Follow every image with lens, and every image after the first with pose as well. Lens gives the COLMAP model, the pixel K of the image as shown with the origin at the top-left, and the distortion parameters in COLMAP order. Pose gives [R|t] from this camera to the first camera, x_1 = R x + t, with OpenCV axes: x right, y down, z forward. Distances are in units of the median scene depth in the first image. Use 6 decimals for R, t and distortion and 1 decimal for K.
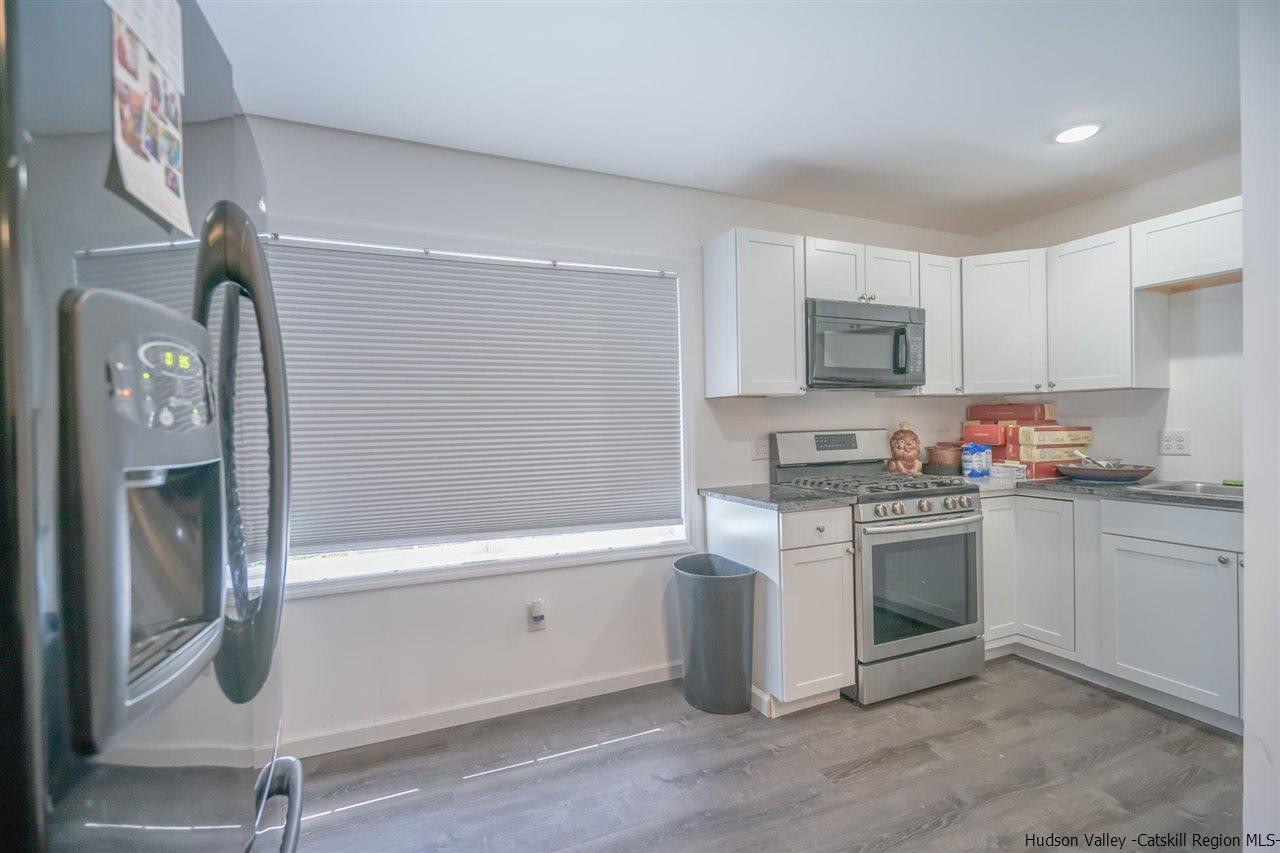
lens RADIAL K [[585.6, 0, 640.0], [0, 585.6, 426.5], [0, 0, 1]] dist [-0.002184, -0.000446]
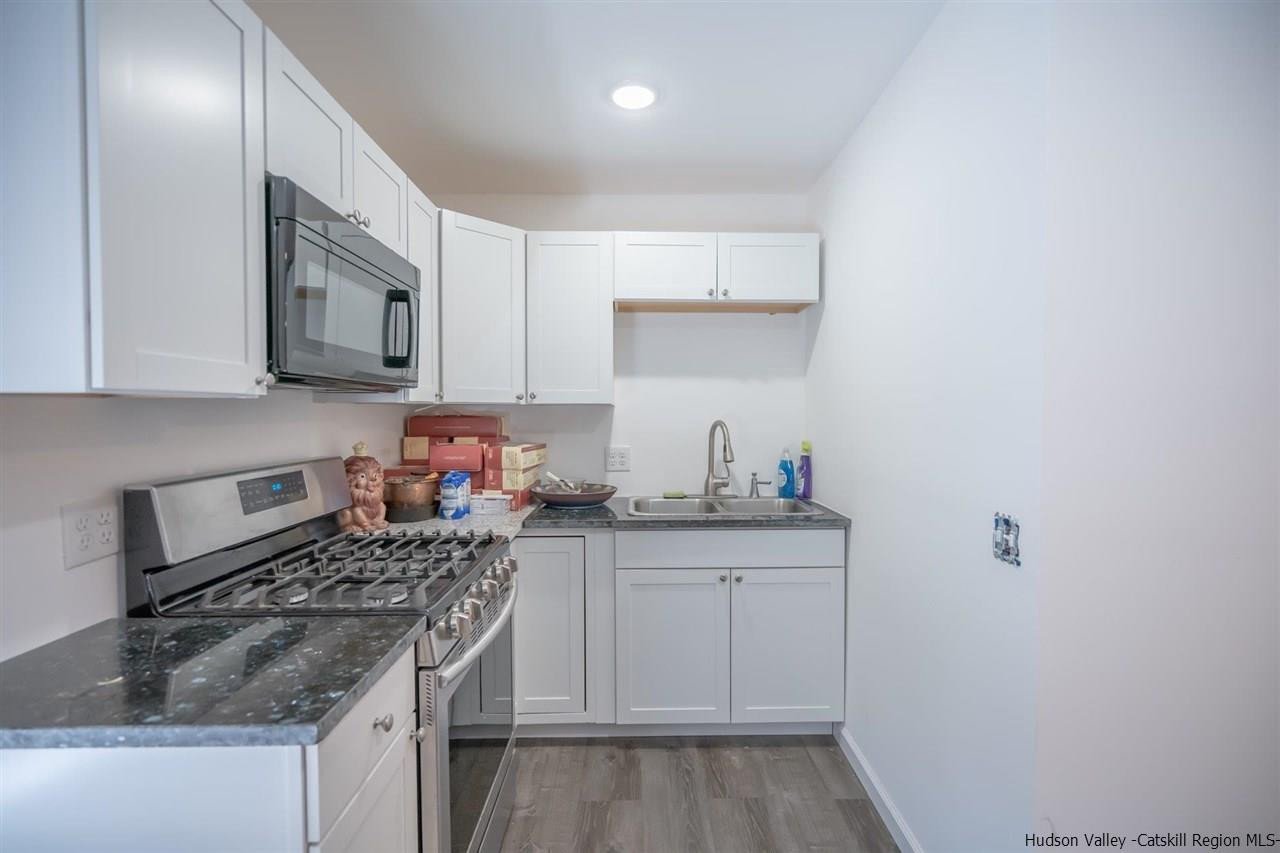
lens RADIAL K [[578.5, 0, 638.1], [0, 578.5, 429.8], [0, 0, 1]] dist [-0.001323, -0.000011]
pose [[0.387467, -0.010720, 0.921821, -0.001025], [-0.001050, 0.999927, 0.012069, -0.033315], [-0.921883, -0.005644, 0.387427, 0.542138]]
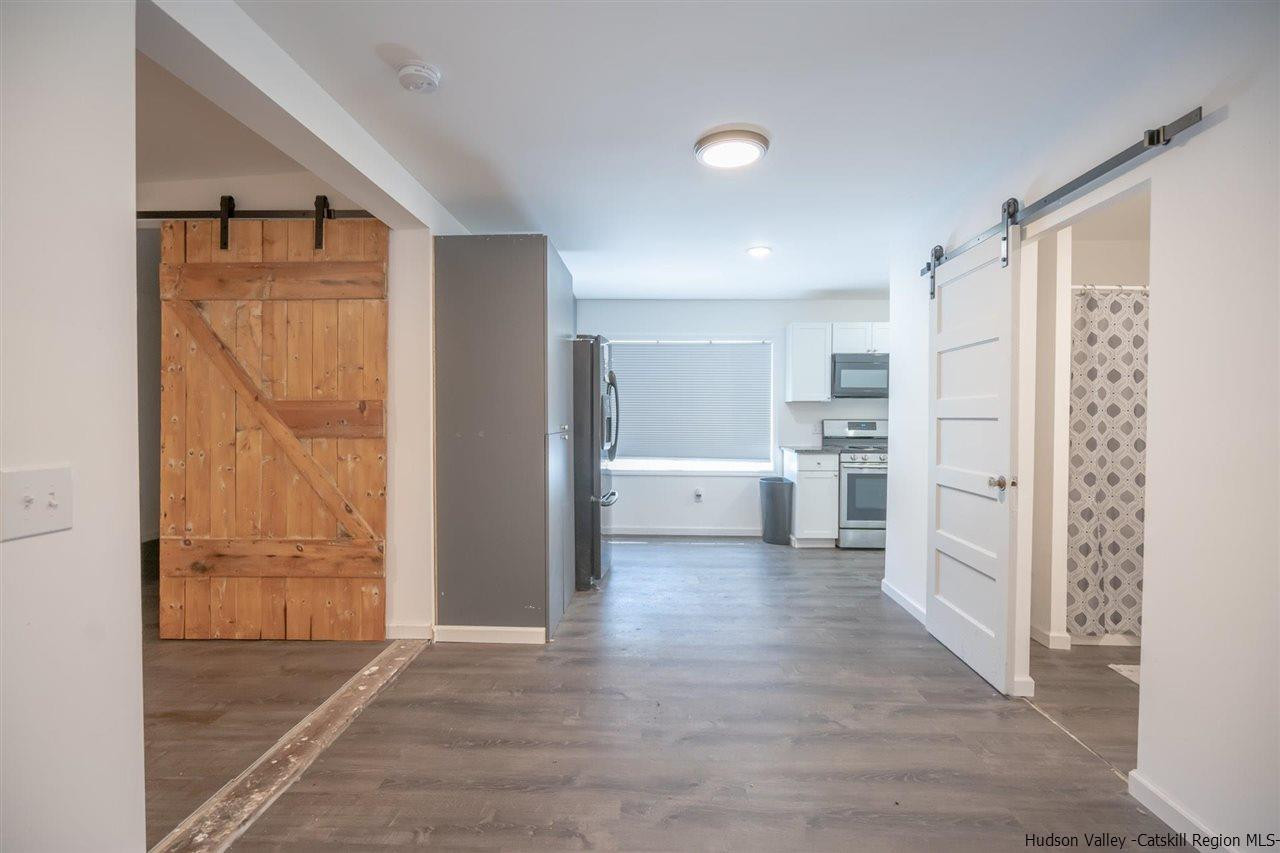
lens RADIAL K [[585.6, 0, 640.0], [0, 585.6, 426.5], [0, 0, 1]] dist [-0.002184, -0.000446]
pose [[0.904262, 0.029393, -0.425966, 0.509413], [-0.021201, 0.999488, 0.023961, -0.001136], [0.426452, -0.012636, 0.904422, -1.026426]]
